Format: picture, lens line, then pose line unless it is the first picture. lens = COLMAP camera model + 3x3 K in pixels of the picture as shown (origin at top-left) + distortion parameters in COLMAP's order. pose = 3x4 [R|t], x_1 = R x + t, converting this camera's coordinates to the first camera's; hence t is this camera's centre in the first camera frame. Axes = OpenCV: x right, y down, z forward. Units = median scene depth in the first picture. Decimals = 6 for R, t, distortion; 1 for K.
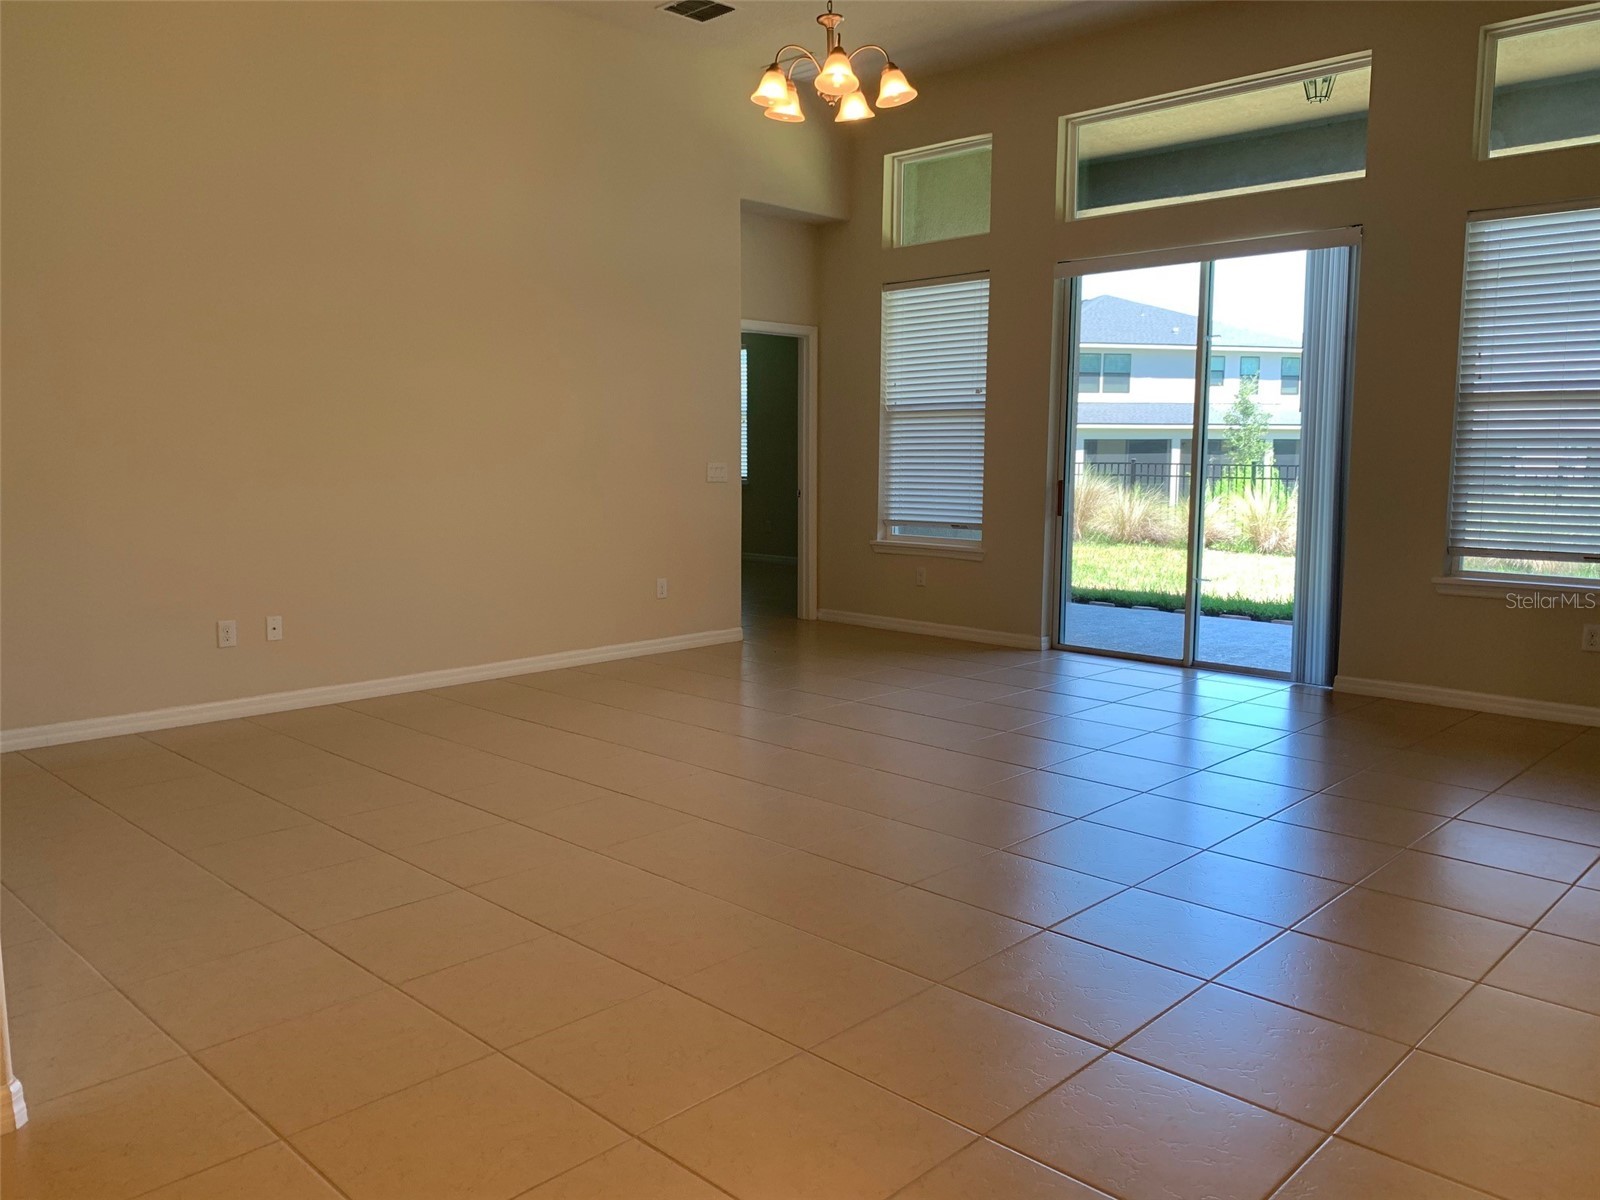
lens RADIAL K [[1227.5, 0, 810.3], [0, 1227.5, 610.0], [0, 0, 1]] dist [0.055275, -0.062137]
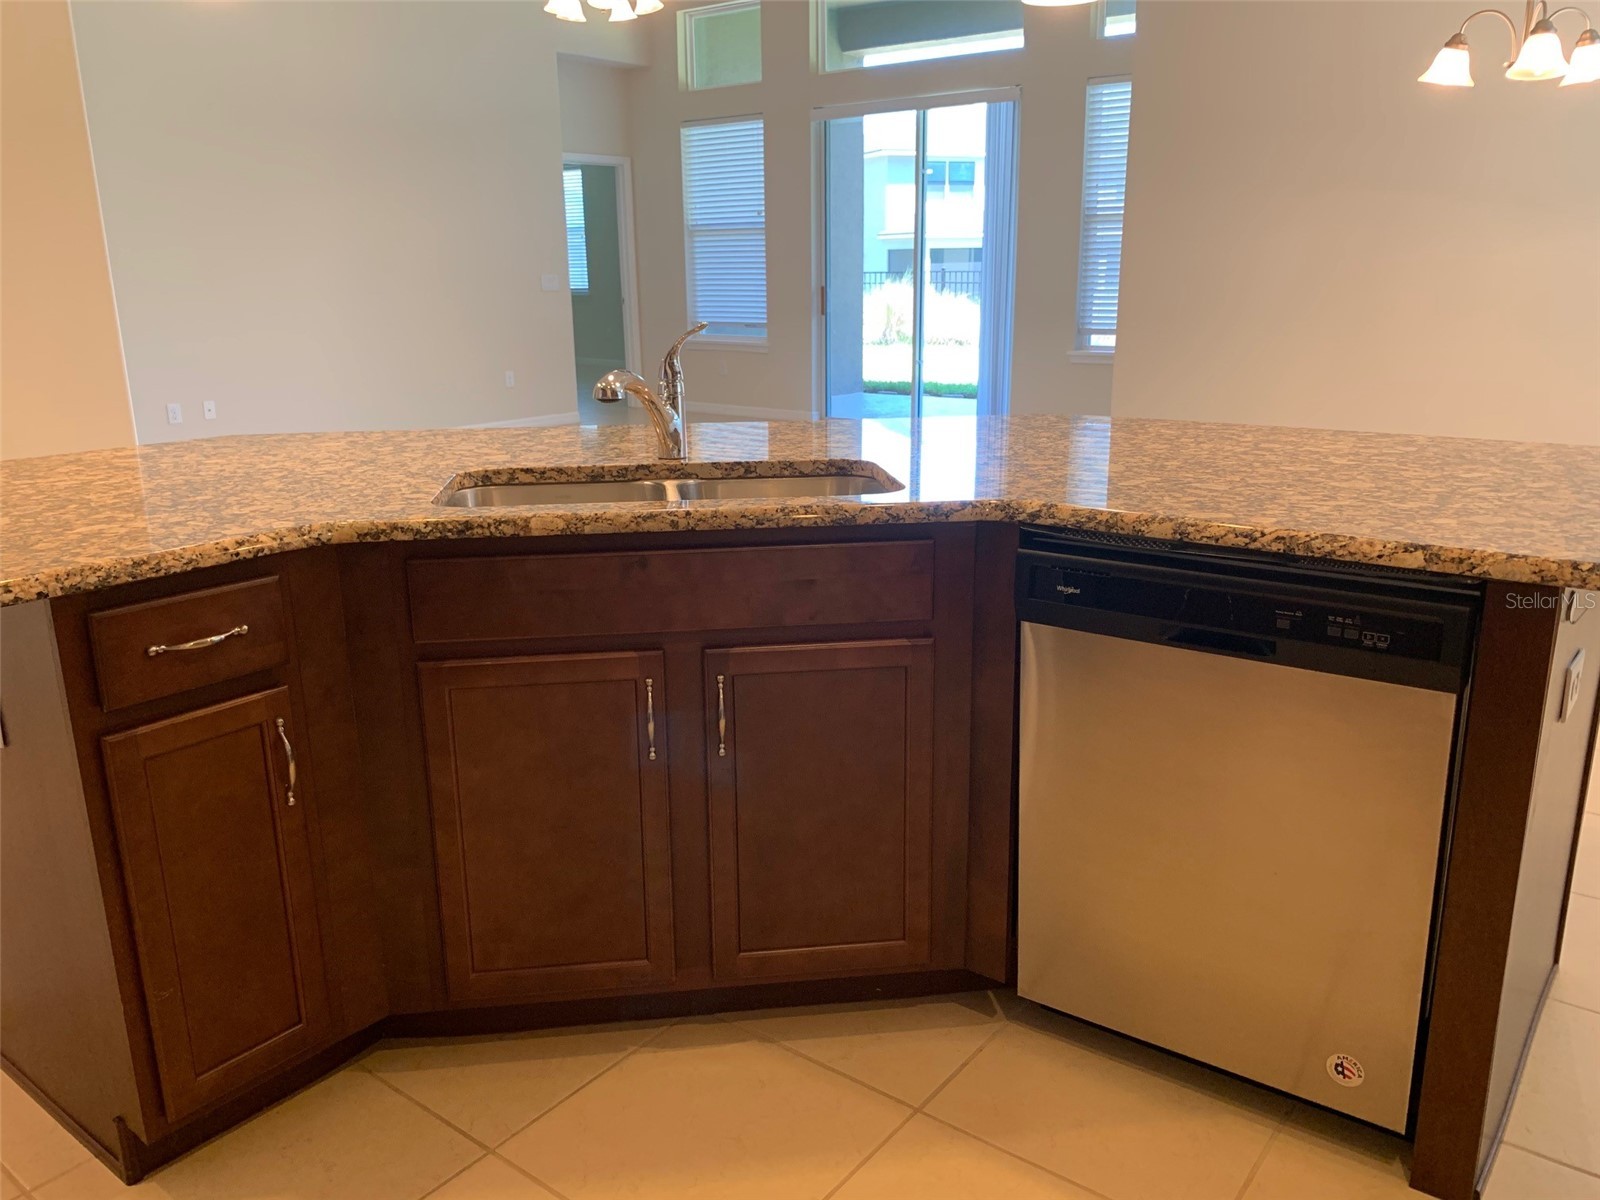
lens RADIAL K [[1227.5, 0, 791.2], [0, 1227.5, 591.6], [0, 0, 1]] dist [0.055275, -0.062137]
pose [[0.995357, -0.041107, 0.087035, 0.043933], [0.029347, 0.990771, 0.132328, 0.036485], [-0.091672, -0.129160, 0.987377, -0.279755]]
